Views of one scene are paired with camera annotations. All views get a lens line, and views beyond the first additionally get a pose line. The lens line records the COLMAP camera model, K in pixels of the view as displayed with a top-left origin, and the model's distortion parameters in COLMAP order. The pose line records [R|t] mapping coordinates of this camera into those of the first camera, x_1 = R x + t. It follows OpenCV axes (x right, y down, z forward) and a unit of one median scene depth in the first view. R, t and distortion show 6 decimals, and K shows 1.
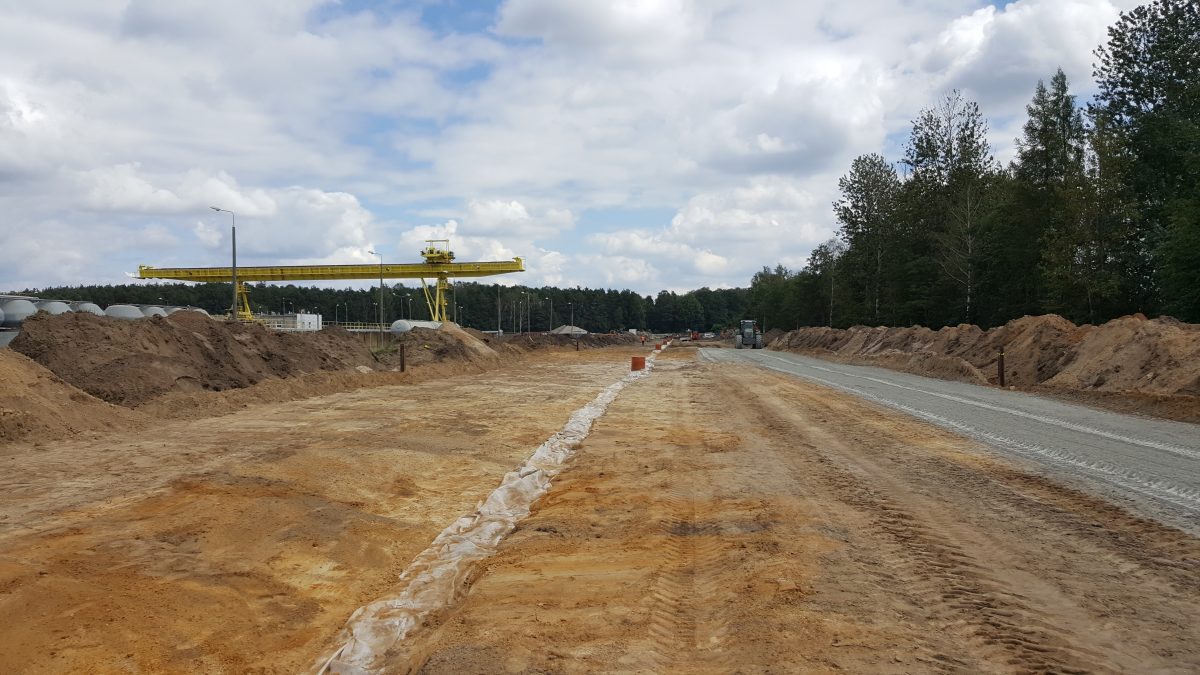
lens RADIAL K [[818.4, 0, 550.2], [0, 818.4, 338.0], [0, 0, 1]] dist [0.001504, -0.000655]
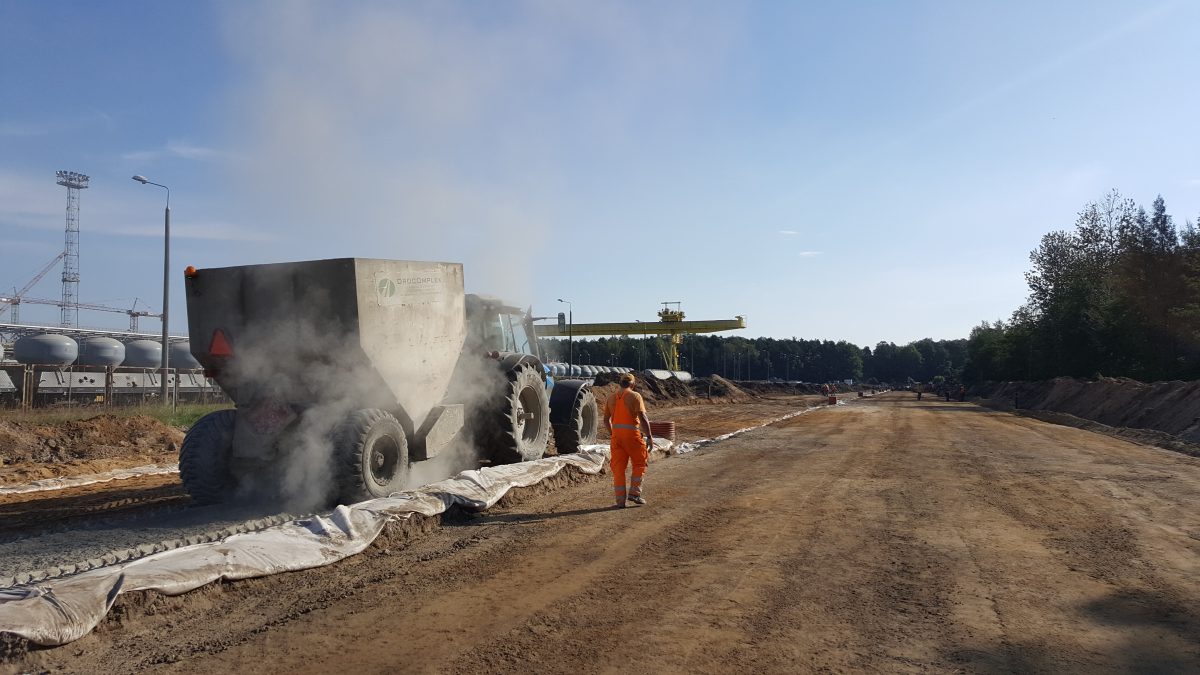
lens RADIAL K [[818.4, 0, 550.2], [0, 818.4, 338.0], [0, 0, 1]] dist [0.001504, -0.000655]
pose [[0.967743, 0.003447, -0.251917, -0.003859], [-0.017965, 0.998305, -0.055350, 0.000935], [0.251299, 0.058090, 0.966165, -0.109865]]
